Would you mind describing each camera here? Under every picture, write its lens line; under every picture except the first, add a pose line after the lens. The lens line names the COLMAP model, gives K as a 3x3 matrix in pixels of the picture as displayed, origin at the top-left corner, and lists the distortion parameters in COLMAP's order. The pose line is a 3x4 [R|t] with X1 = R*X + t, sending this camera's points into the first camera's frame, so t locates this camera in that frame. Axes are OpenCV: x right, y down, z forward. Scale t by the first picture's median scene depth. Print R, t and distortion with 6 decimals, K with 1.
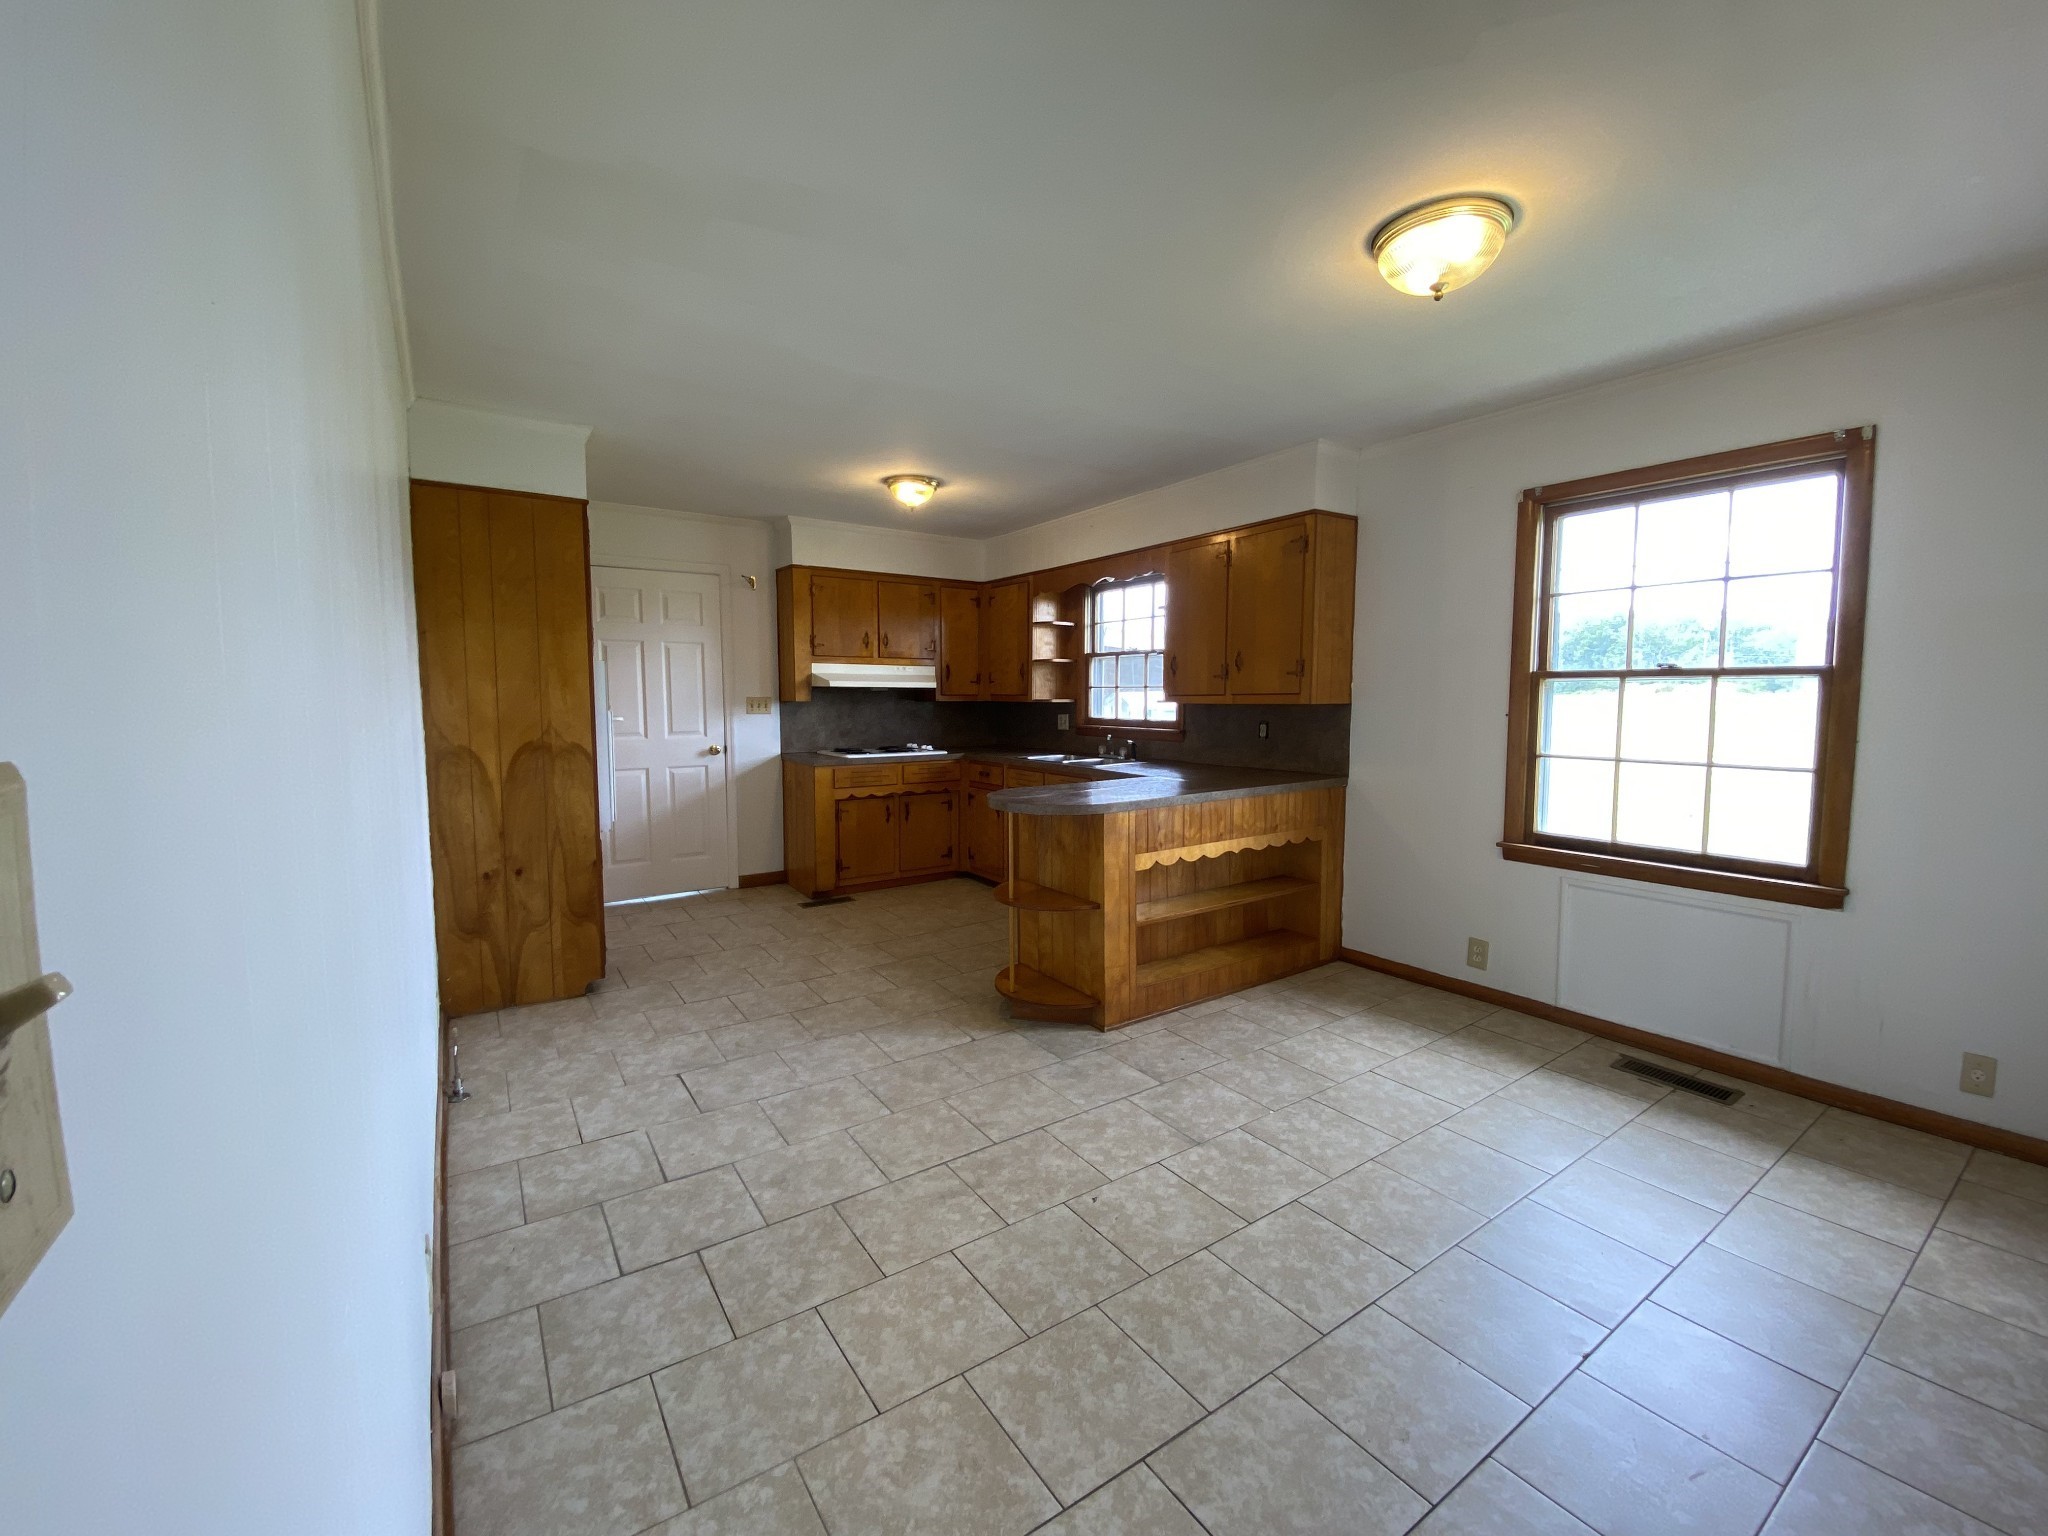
lens RADIAL K [[829.3, 0, 1019.8], [0, 829.3, 765.0], [0, 0, 1]] dist [-0.013654, -0.007041]
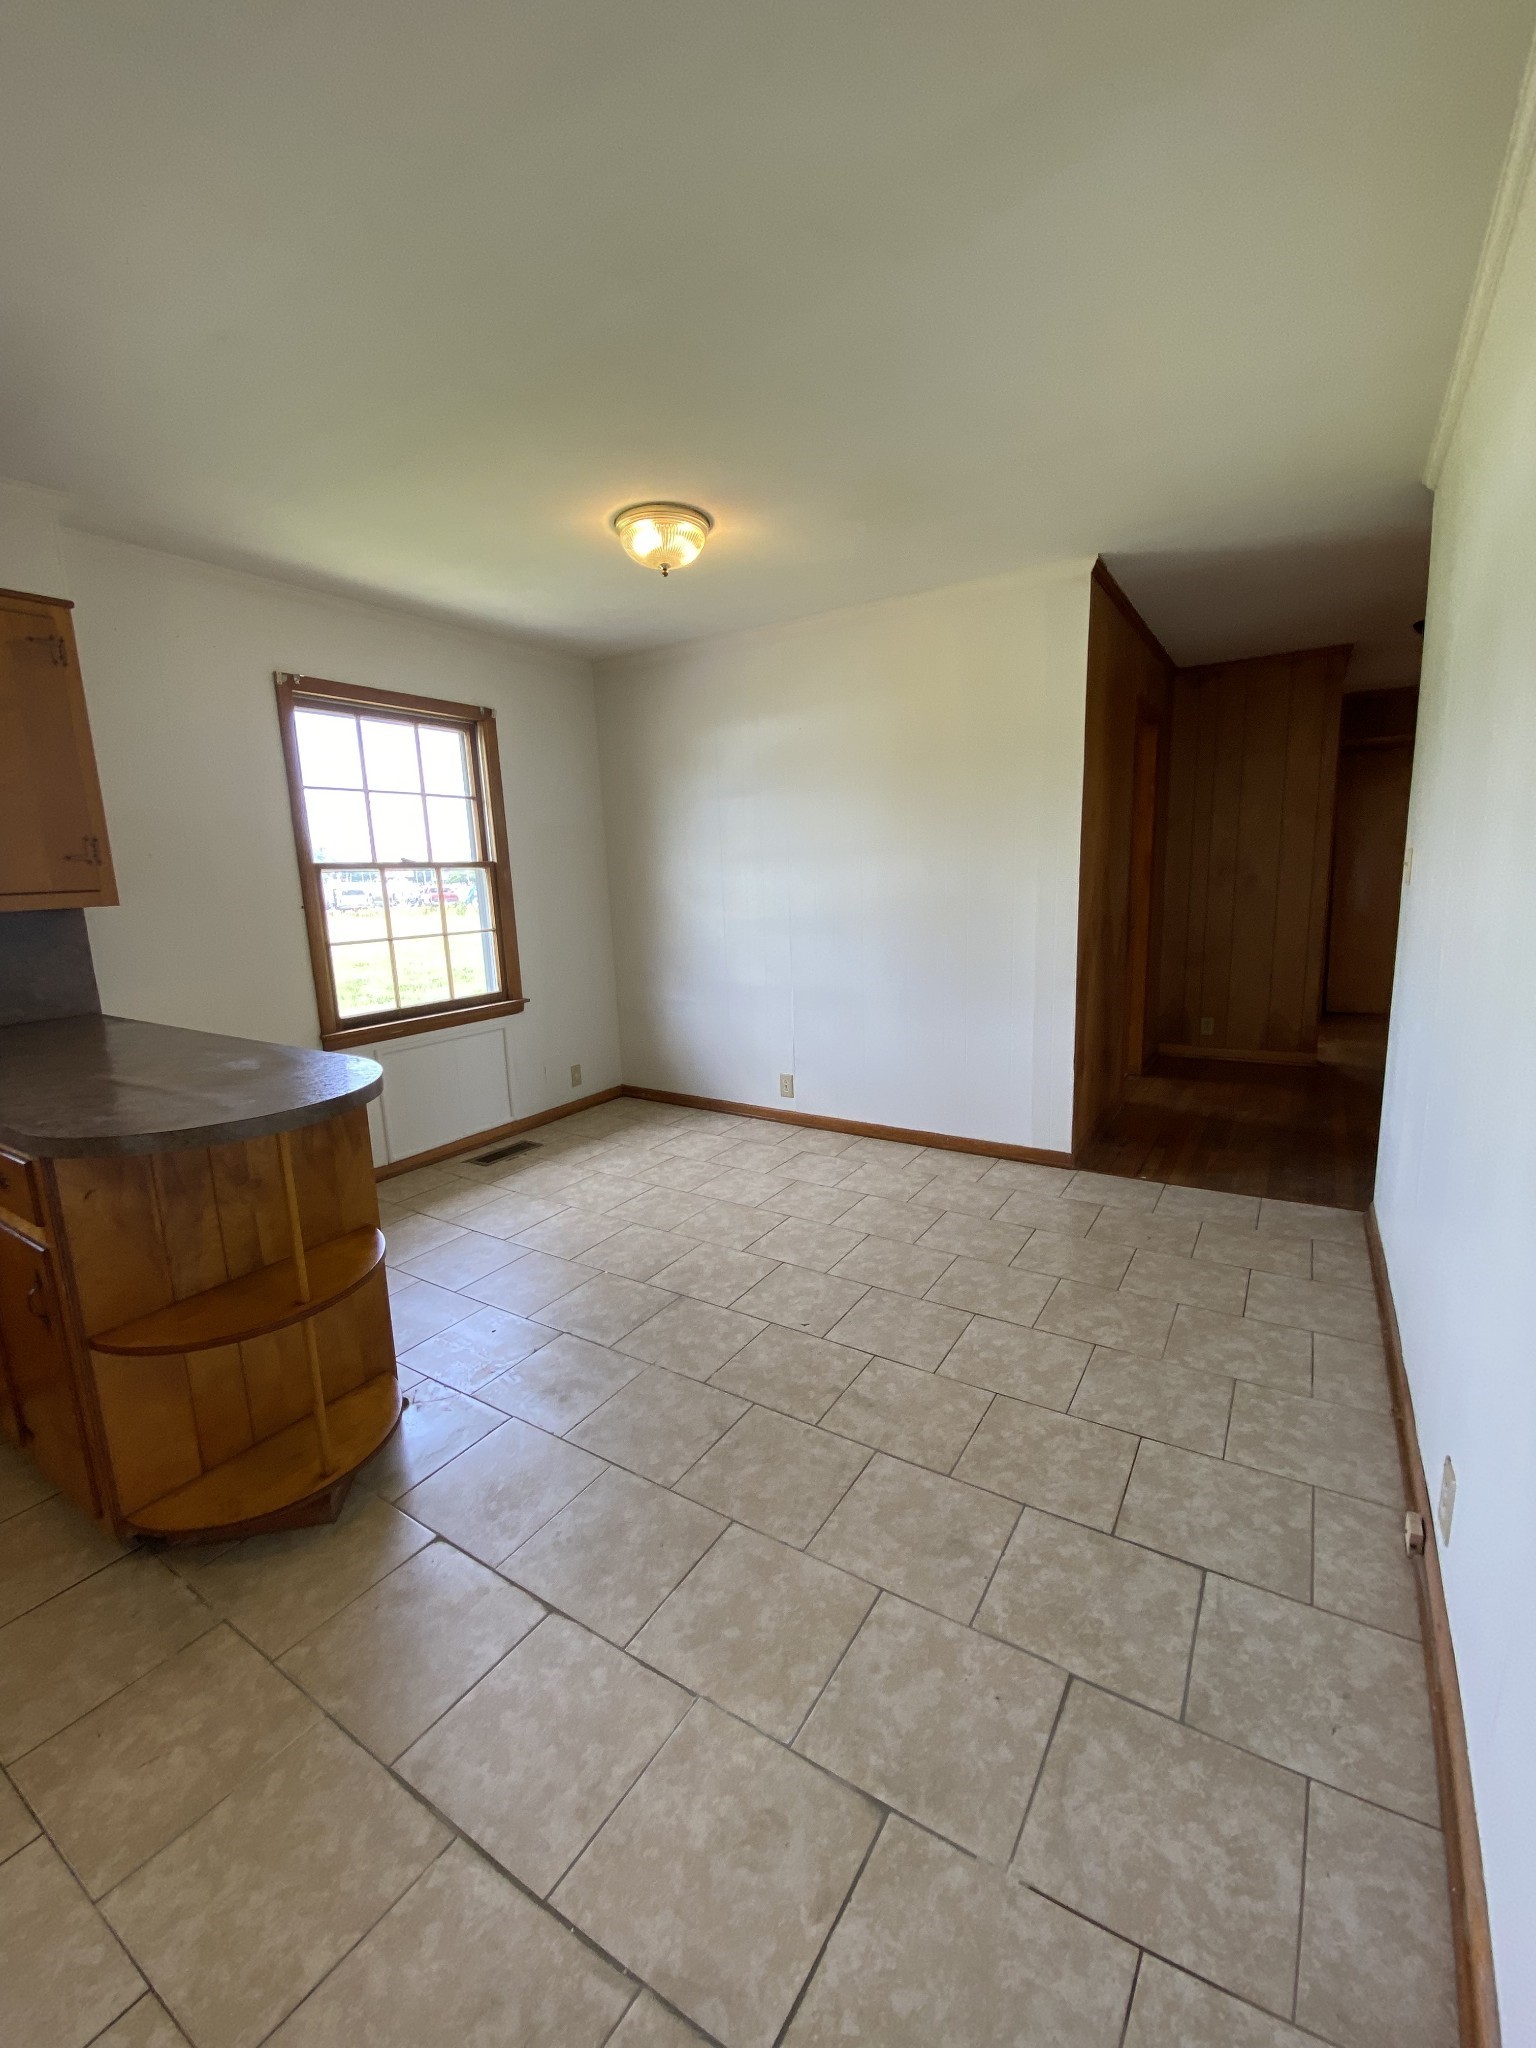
lens RADIAL K [[829.3, 0, 772.3], [0, 829.3, 1019.6], [0, 0, 1]] dist [-0.013654, -0.007041]
pose [[-0.394549, -0.149826, 0.906578, -0.488247], [0.124384, 0.968828, 0.214247, -0.066816], [-0.910417, 0.197295, -0.363614, 0.795138]]
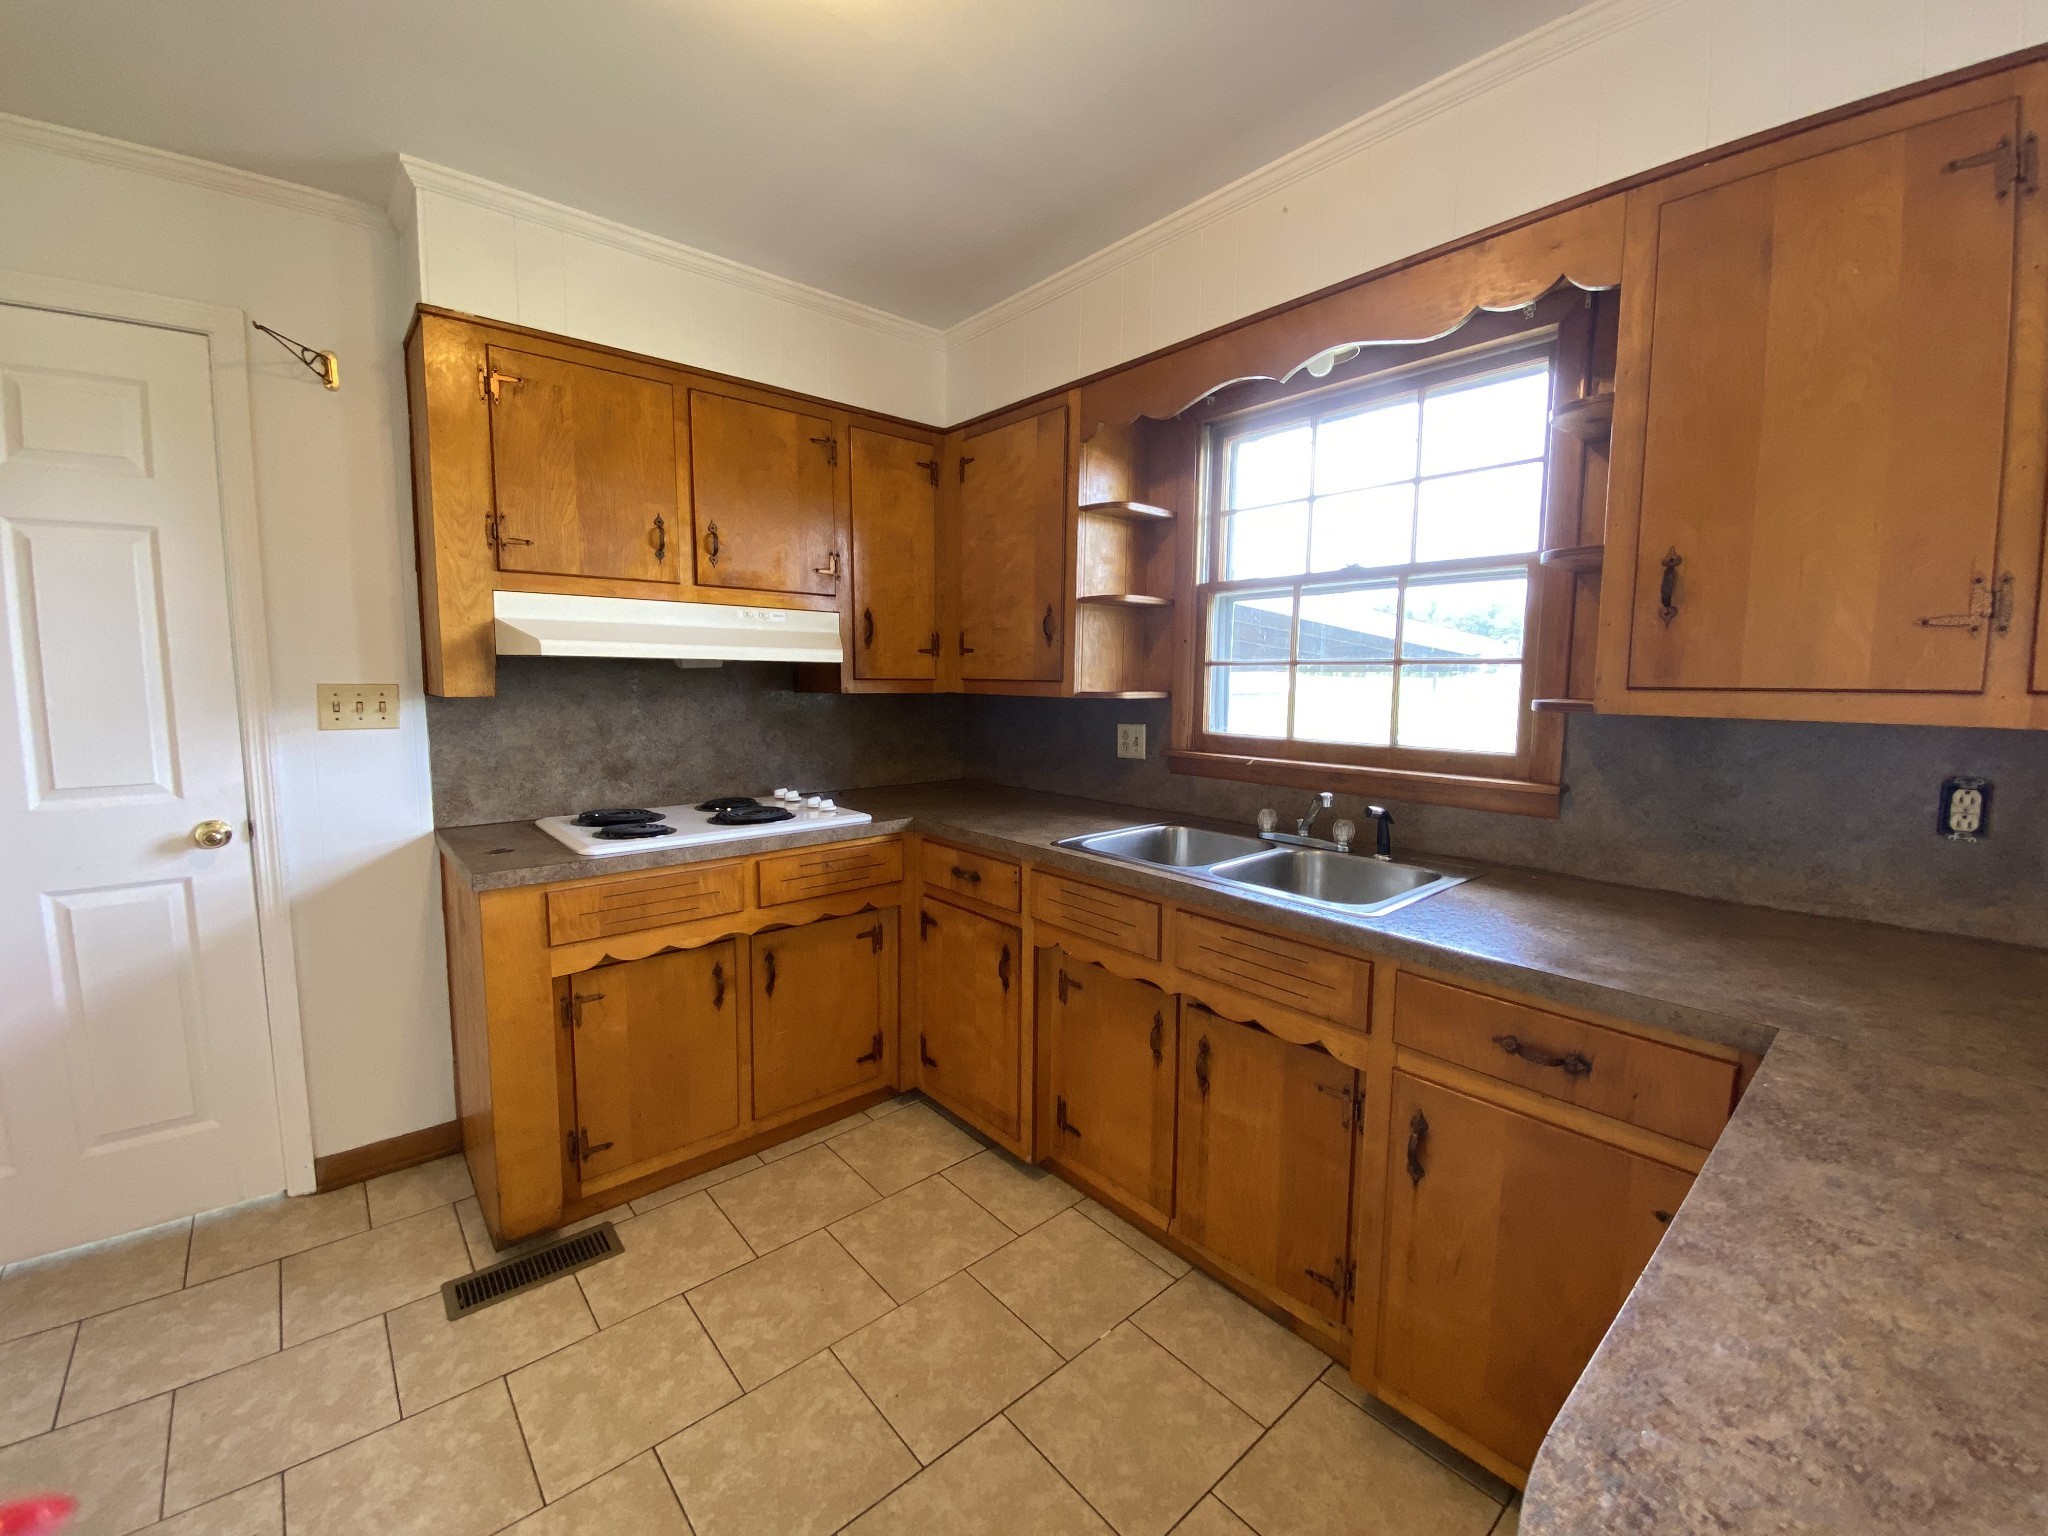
lens RADIAL K [[829.3, 0, 1023.6], [0, 829.3, 755.0], [0, 0, 1]] dist [-0.013654, -0.007041]
pose [[0.990681, -0.007016, 0.136019, -0.103302], [0.005532, 0.999921, 0.011284, -0.077735], [-0.136087, -0.010426, 0.990642, 0.883405]]
